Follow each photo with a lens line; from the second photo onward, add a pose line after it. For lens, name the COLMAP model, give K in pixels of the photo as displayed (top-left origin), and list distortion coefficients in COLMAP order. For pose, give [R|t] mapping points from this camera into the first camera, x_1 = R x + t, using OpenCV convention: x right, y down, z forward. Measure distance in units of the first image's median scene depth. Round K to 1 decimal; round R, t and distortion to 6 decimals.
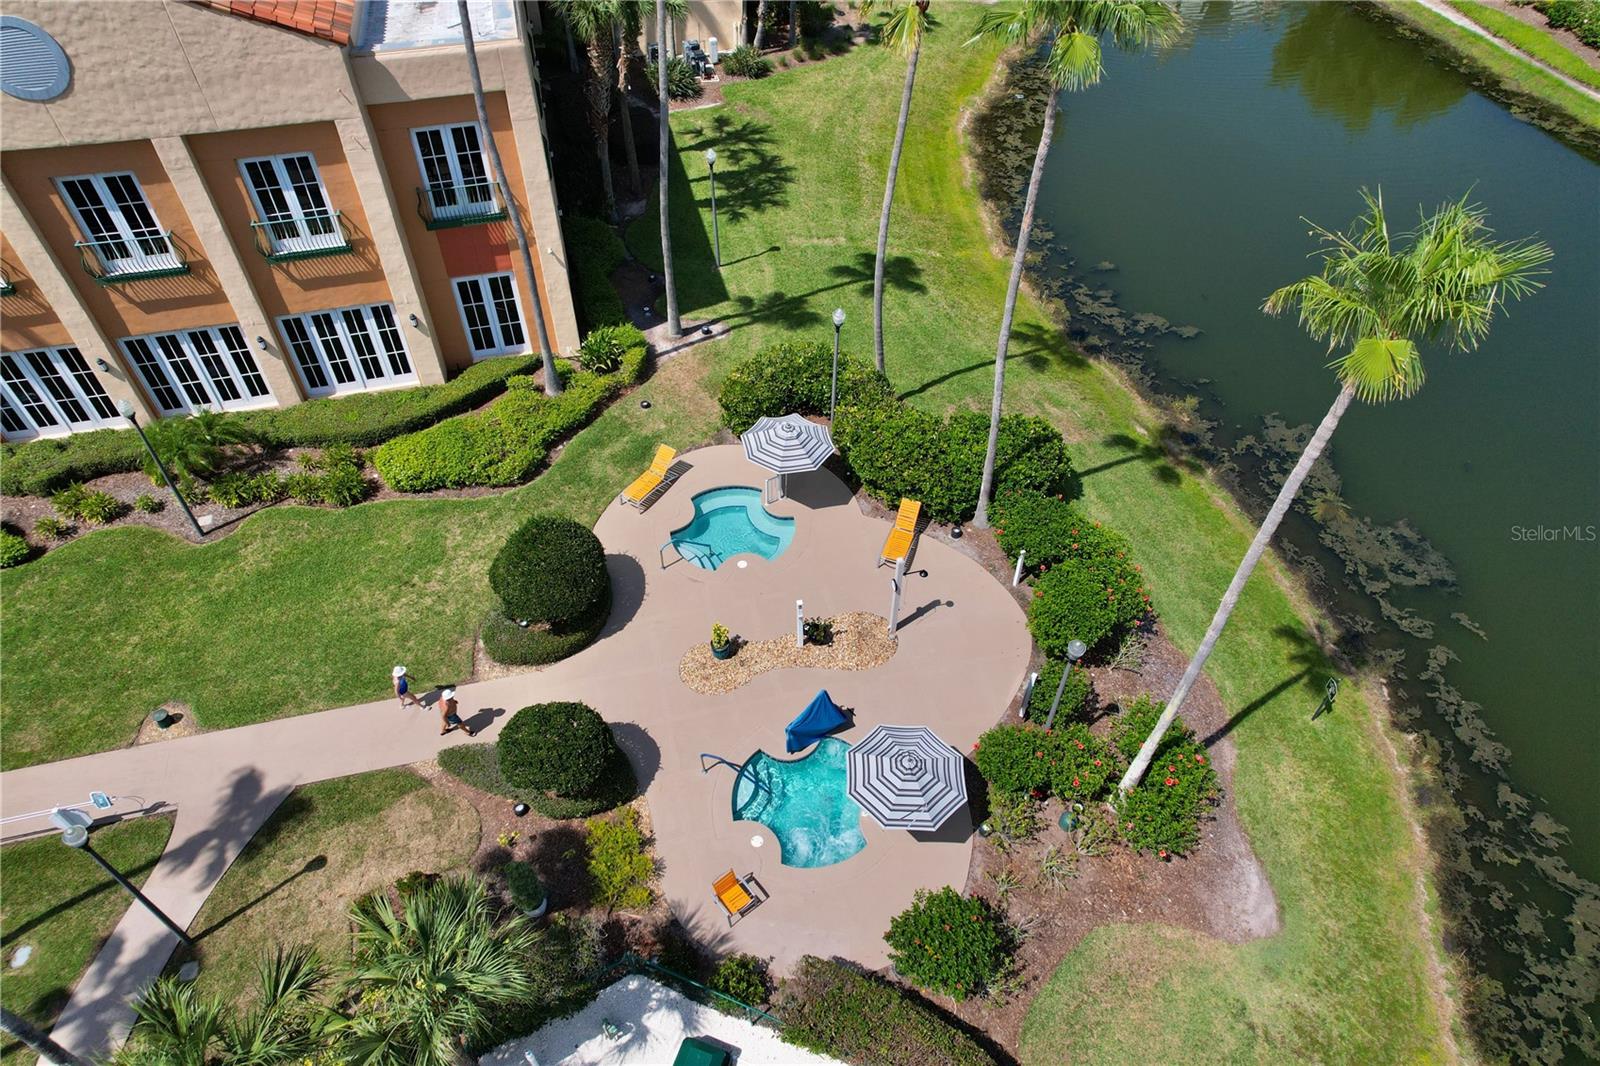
lens RADIAL K [[1014.7, 0, 802.3], [0, 1014.7, 538.9], [0, 0, 1]] dist [-0.039321, 0.018520]
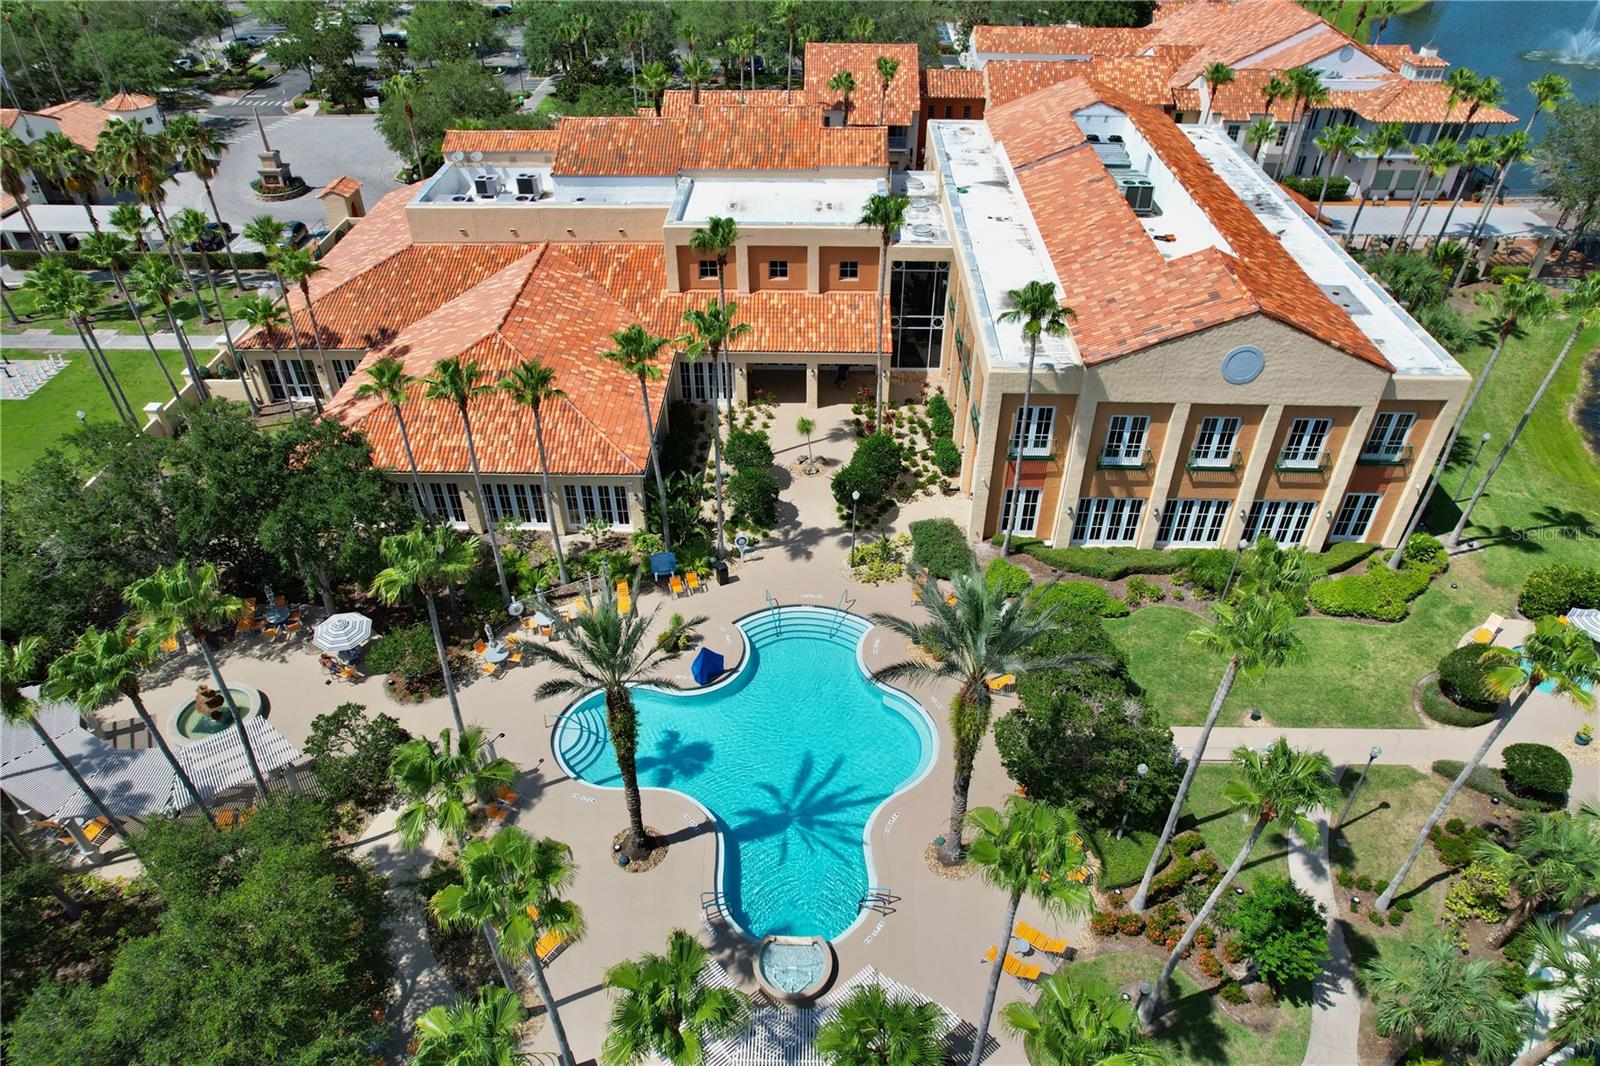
lens RADIAL K [[1014.7, 0, 796.7], [0, 1014.7, 527.9], [0, 0, 1]] dist [-0.039321, 0.018520]
pose [[0.960854, 0.150824, -0.232403, -0.898363], [-0.189573, 0.969634, -0.154506, 0.244735], [0.202043, 0.192515, 0.960269, -0.825919]]
